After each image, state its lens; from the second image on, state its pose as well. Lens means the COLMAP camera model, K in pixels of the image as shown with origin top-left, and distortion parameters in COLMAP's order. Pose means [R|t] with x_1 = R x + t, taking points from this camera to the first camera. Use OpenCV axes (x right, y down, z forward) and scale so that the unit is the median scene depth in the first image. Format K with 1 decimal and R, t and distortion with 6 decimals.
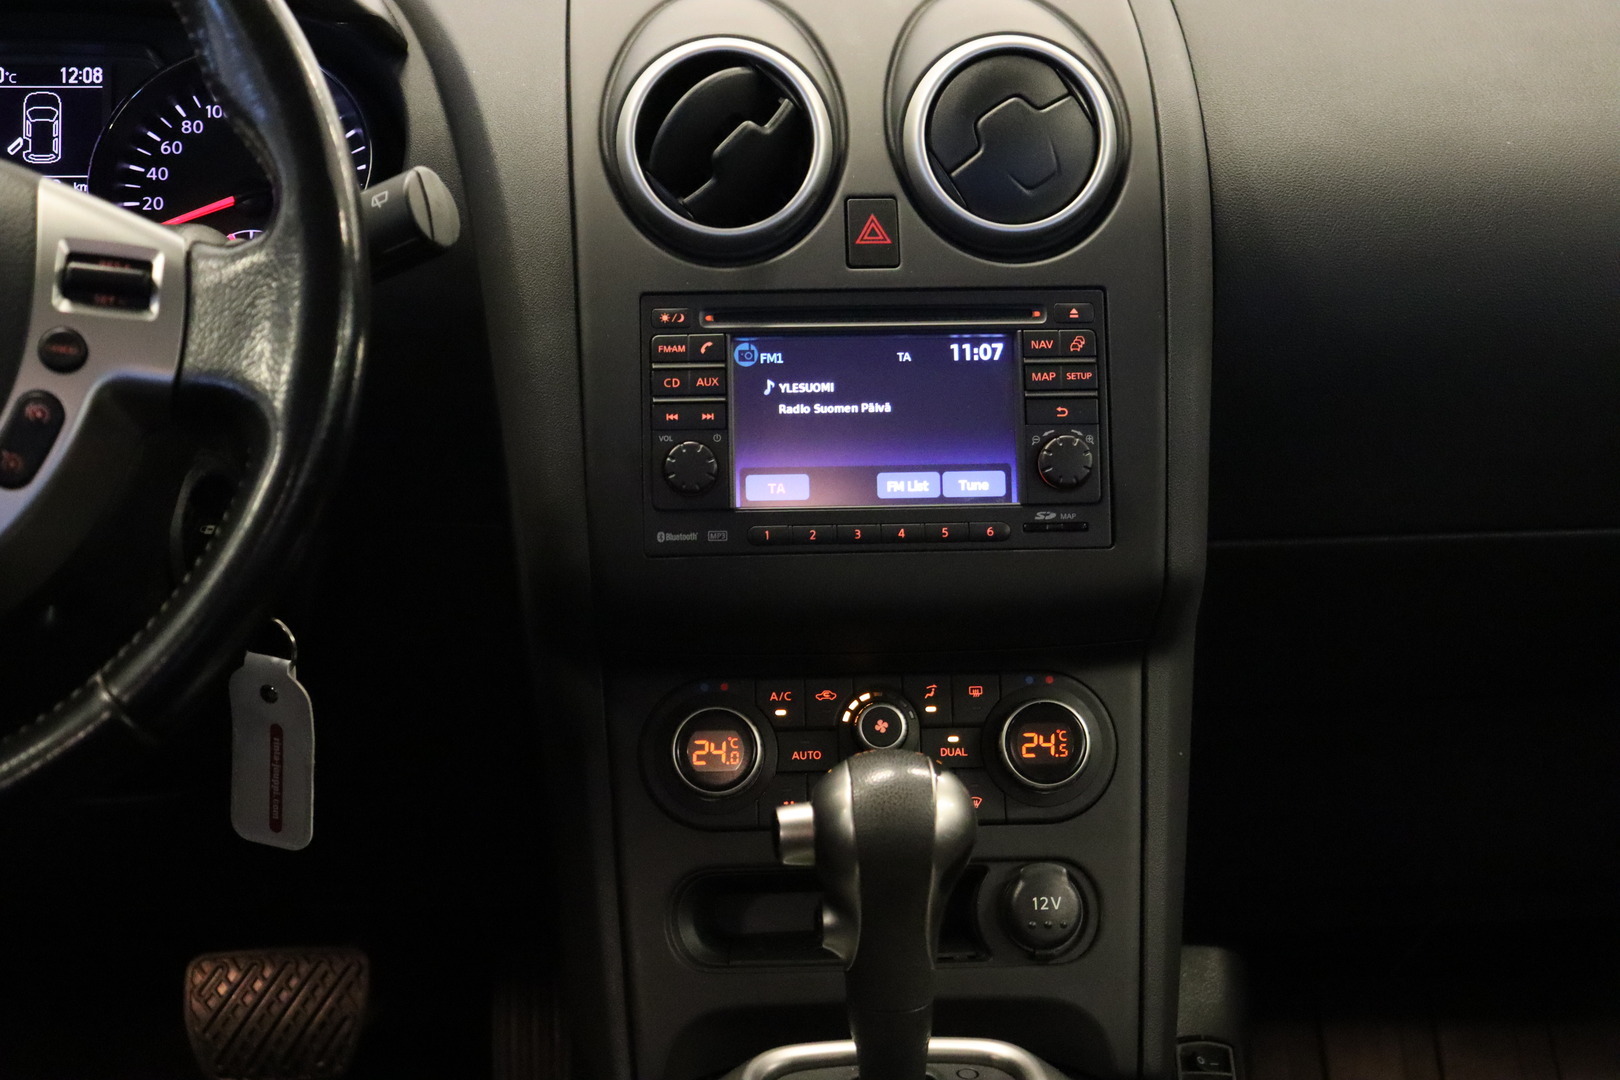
lens RADIAL K [[2595.8, 0, 797.6], [0, 2595.8, 527.5], [0, 0, 1]] dist [0.015964, 0.000000]
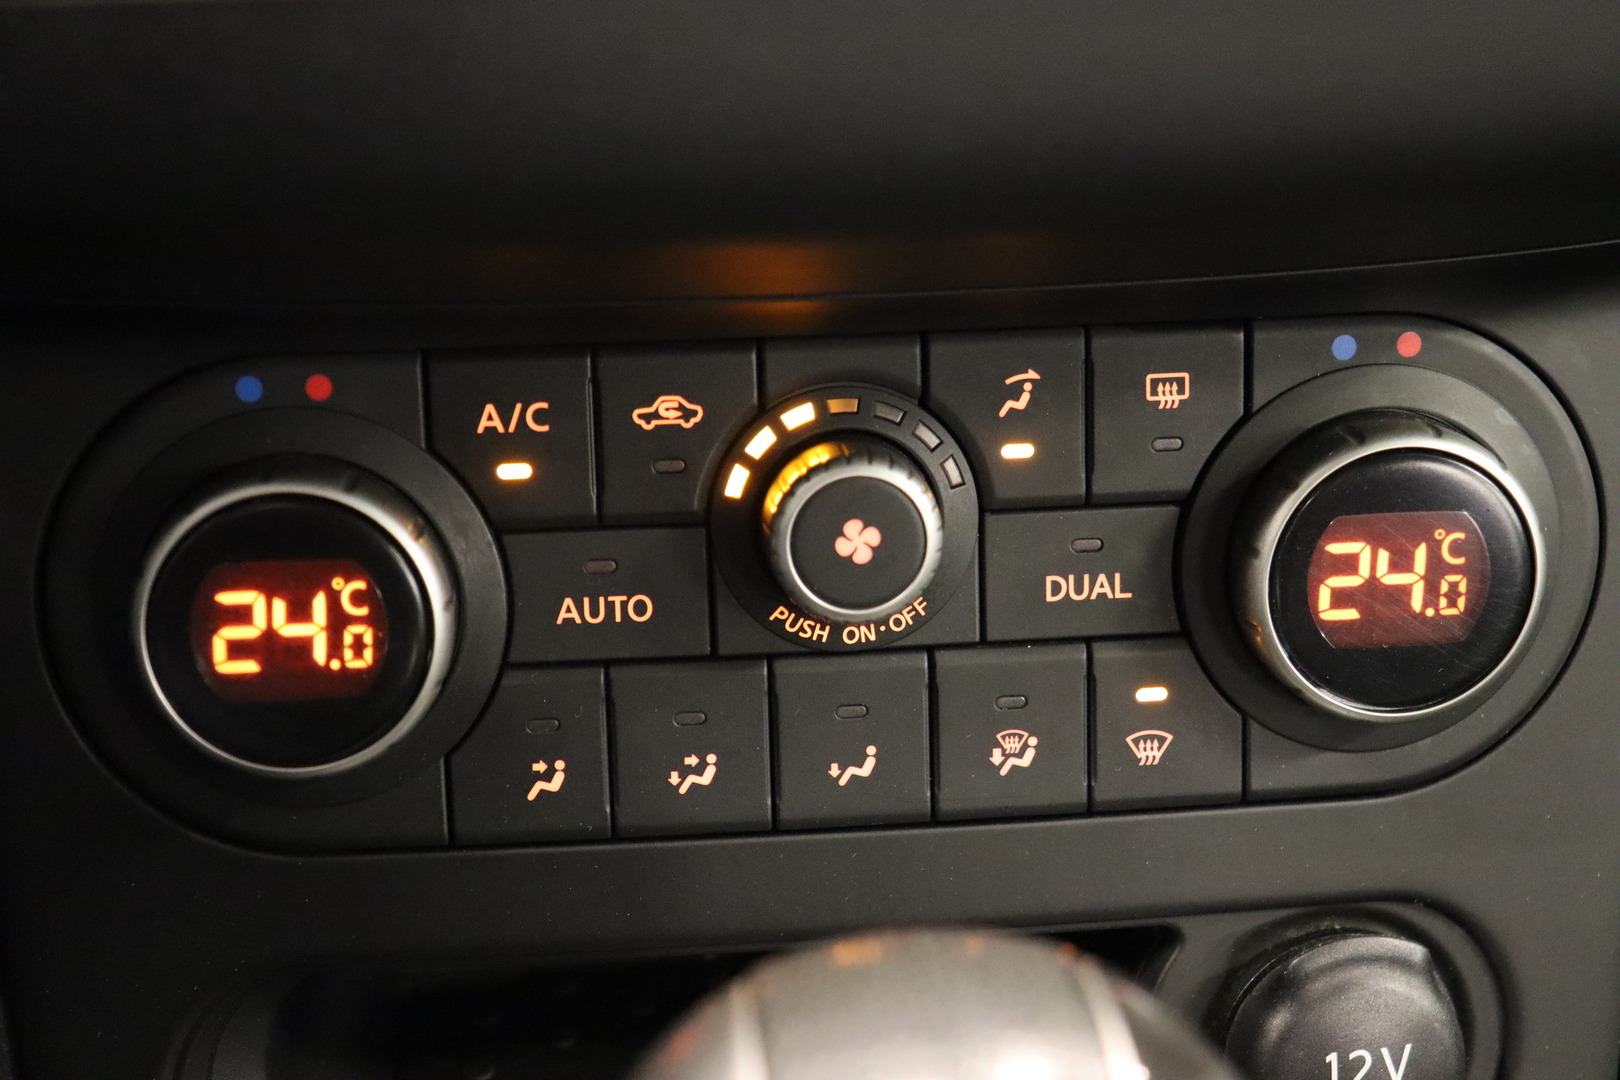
lens RADIAL K [[2595.8, 0, 813.7], [0, 2595.8, 540.5], [0, 0, 1]] dist [0.015964, 0.000000]
pose [[0.998481, -0.009671, 0.054247, 0.011336], [-0.011995, 0.922719, 0.385286, -0.035882], [-0.053781, -0.385351, 0.921201, 0.720042]]
